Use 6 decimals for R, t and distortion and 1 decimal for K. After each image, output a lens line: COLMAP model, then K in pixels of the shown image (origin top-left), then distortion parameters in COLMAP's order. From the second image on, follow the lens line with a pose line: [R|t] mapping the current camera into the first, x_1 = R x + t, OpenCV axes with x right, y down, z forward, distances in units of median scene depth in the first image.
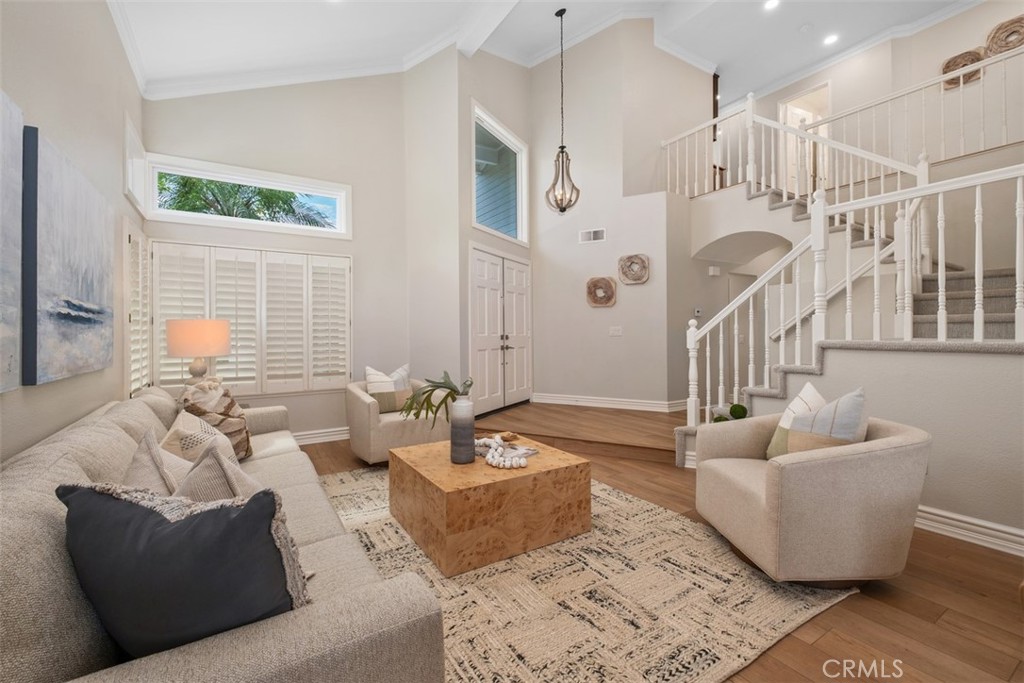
lens RADIAL K [[438.2, 0, 513.0], [0, 438.2, 335.9], [0, 0, 1]] dist [-0.000618, -0.004801]
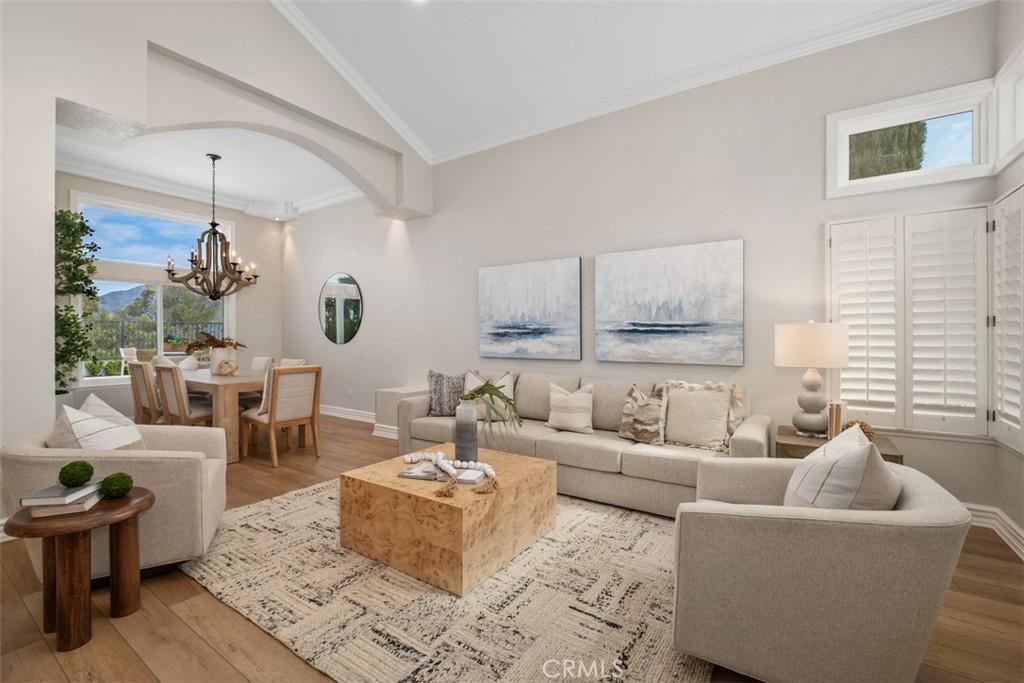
lens RADIAL K [[438.2, 0, 513.0], [0, 438.2, 335.9], [0, 0, 1]] dist [-0.000618, -0.004801]
pose [[-0.913651, 0.005872, -0.406458, 0.245163], [0.002875, 0.999964, 0.007984, -0.034283], [0.406490, 0.006126, -0.913635, 2.287930]]
